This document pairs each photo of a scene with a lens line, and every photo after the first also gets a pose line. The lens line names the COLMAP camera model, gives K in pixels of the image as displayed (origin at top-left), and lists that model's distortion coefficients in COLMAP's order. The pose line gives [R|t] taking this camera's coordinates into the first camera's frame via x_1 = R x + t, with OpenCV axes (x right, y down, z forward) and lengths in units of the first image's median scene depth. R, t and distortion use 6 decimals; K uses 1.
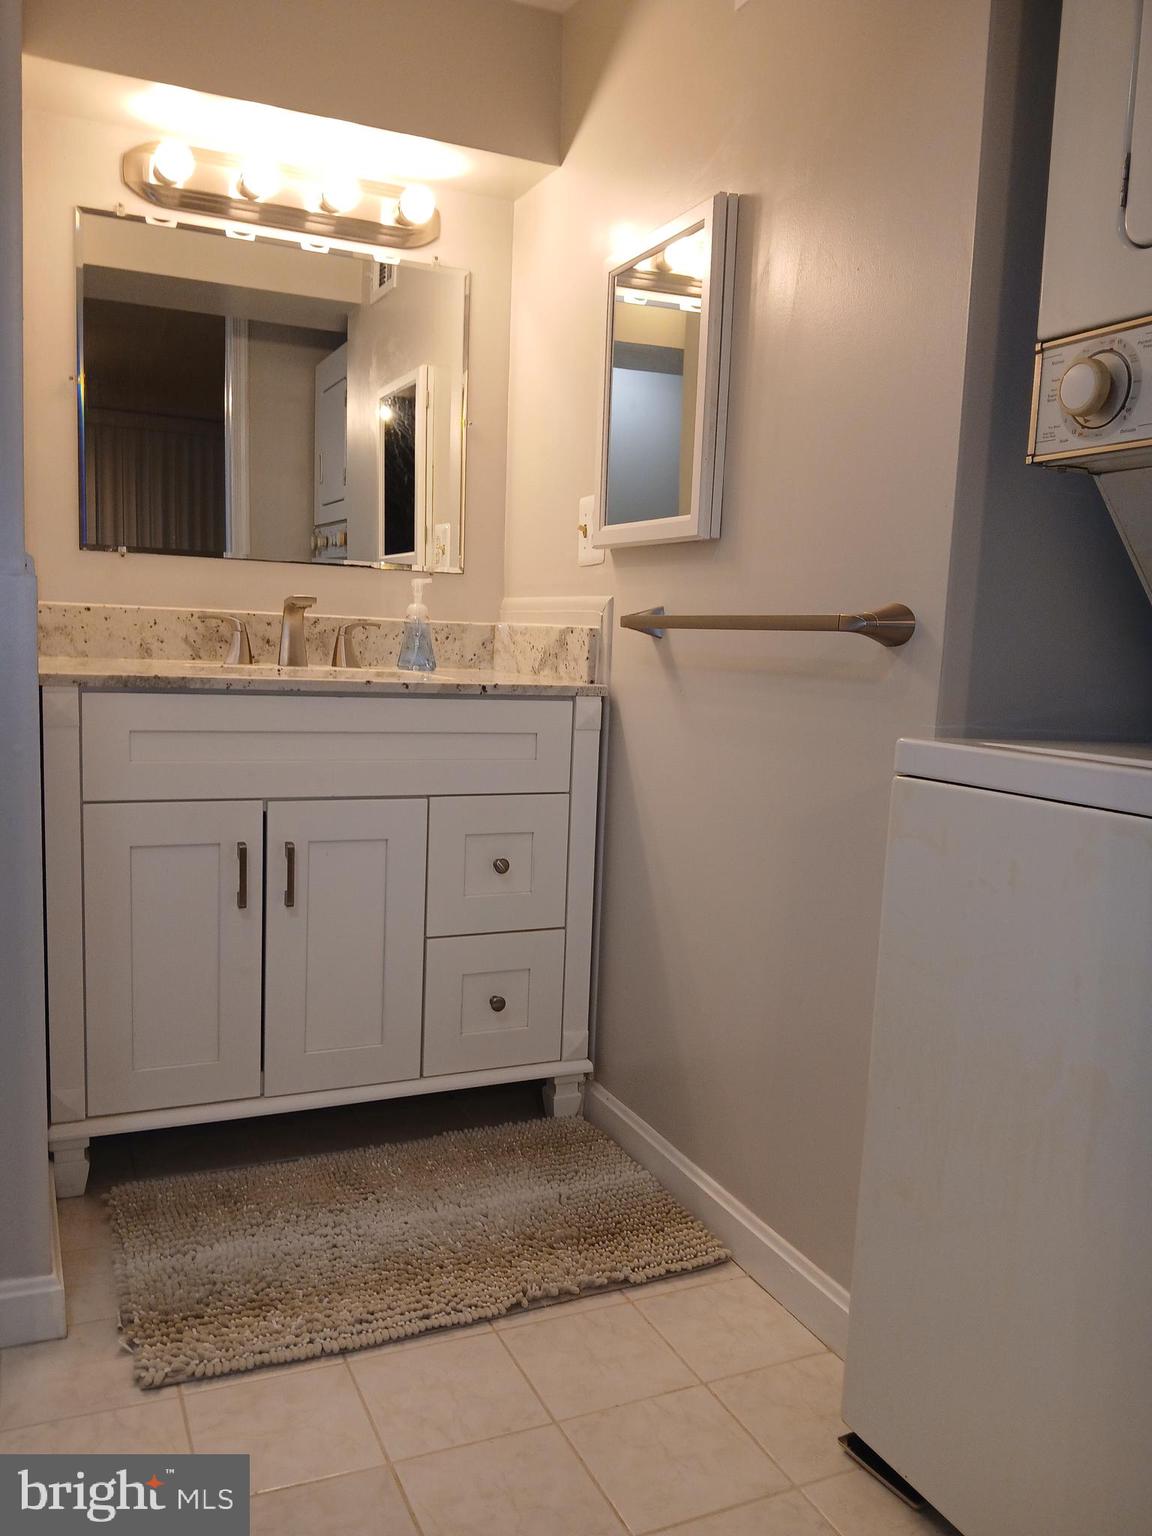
lens RADIAL K [[1202.2, 0, 588.9], [0, 1202.2, 761.3], [0, 0, 1]] dist [0.052398, -0.101295]
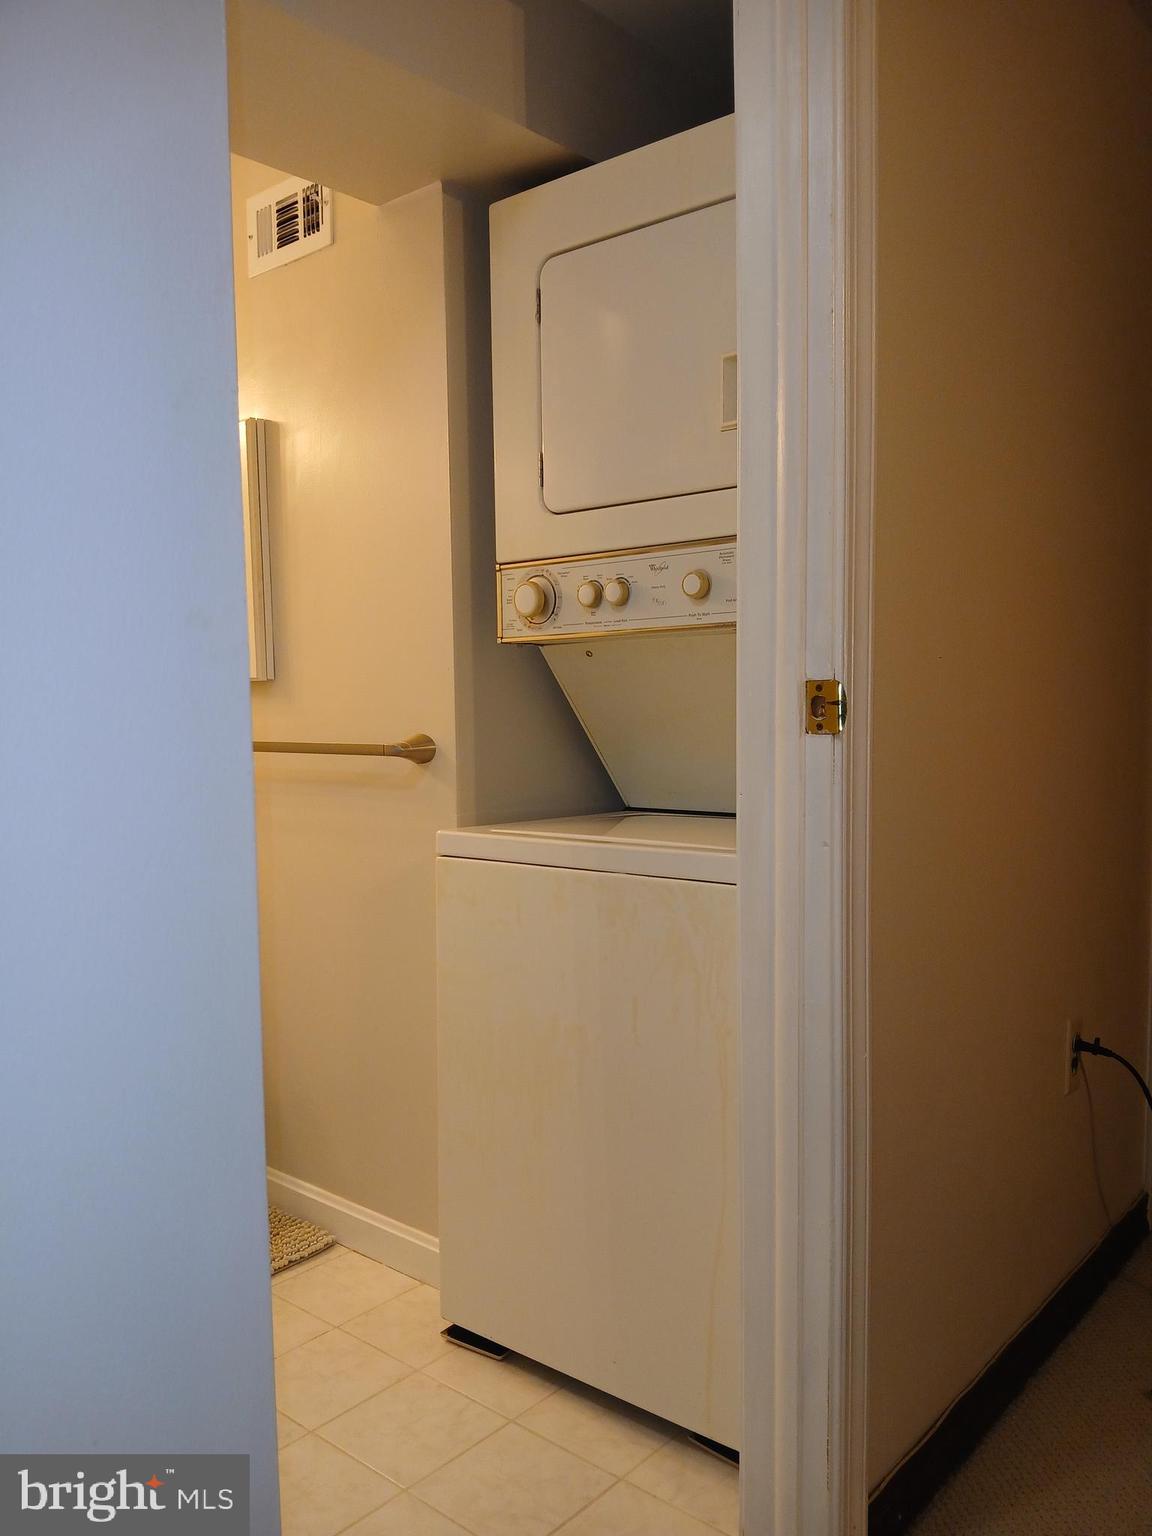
lens RADIAL K [[1202.2, 0, 580.7], [0, 1202.2, 775.5], [0, 0, 1]] dist [0.052398, -0.101295]
pose [[0.912584, -0.094732, 0.397764, -0.140990], [0.101984, 0.994782, 0.002939, -0.067343], [-0.395967, 0.037884, 0.917483, -0.369276]]
